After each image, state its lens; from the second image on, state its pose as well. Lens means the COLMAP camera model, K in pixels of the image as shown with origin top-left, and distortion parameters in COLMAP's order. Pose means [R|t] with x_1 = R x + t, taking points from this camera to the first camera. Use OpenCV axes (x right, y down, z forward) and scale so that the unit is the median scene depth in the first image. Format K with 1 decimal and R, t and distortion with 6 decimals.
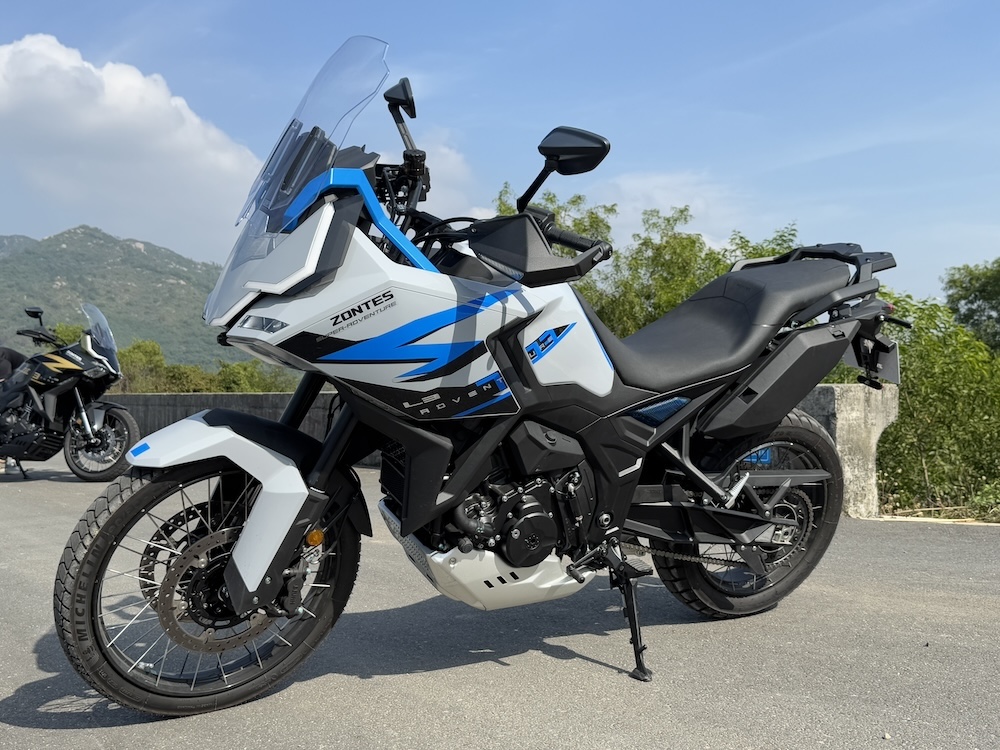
lens RADIAL K [[1143.7, 0, 500.0], [0, 1143.7, 375.0], [0, 0, 1]] dist [0.203460, -0.636987]
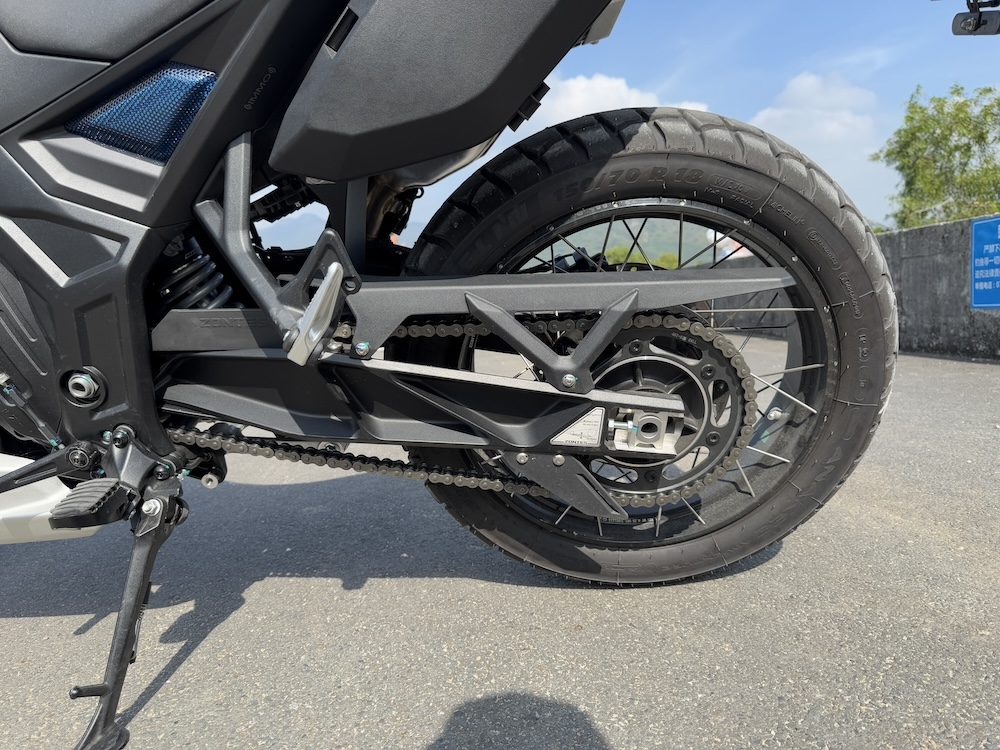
lens RADIAL K [[711.2, 0, 500.0], [0, 711.2, 375.0], [0, 0, 1]] dist [0.027612, -0.057102]
pose [[0.832573, 0.023549, -0.553415, 0.330983], [0.052348, 0.991279, 0.120934, 0.083323], [0.551436, -0.129657, 0.824079, 0.747114]]
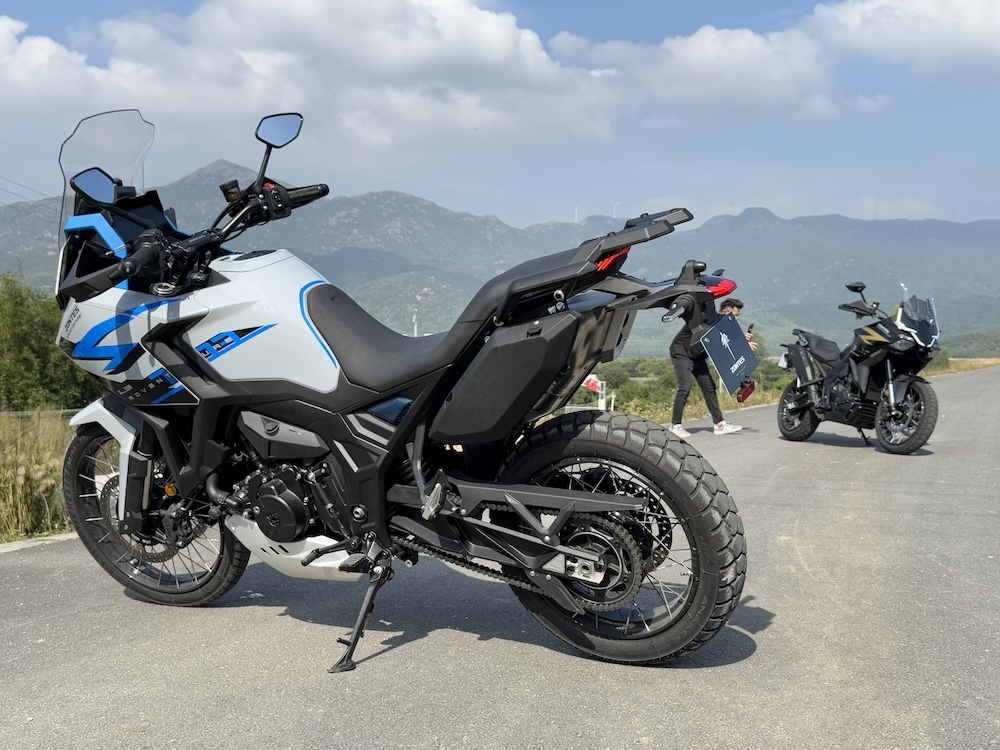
lens RADIAL K [[1143.7, 0, 500.0], [0, 1143.7, 375.0], [0, 0, 1]] dist [0.203460, -0.636987]
pose [[0.488258, 0.035400, -0.871981, 0.908717], [-0.004852, 0.999272, 0.037850, -0.032141], [0.872686, -0.014249, 0.488074, 0.528429]]
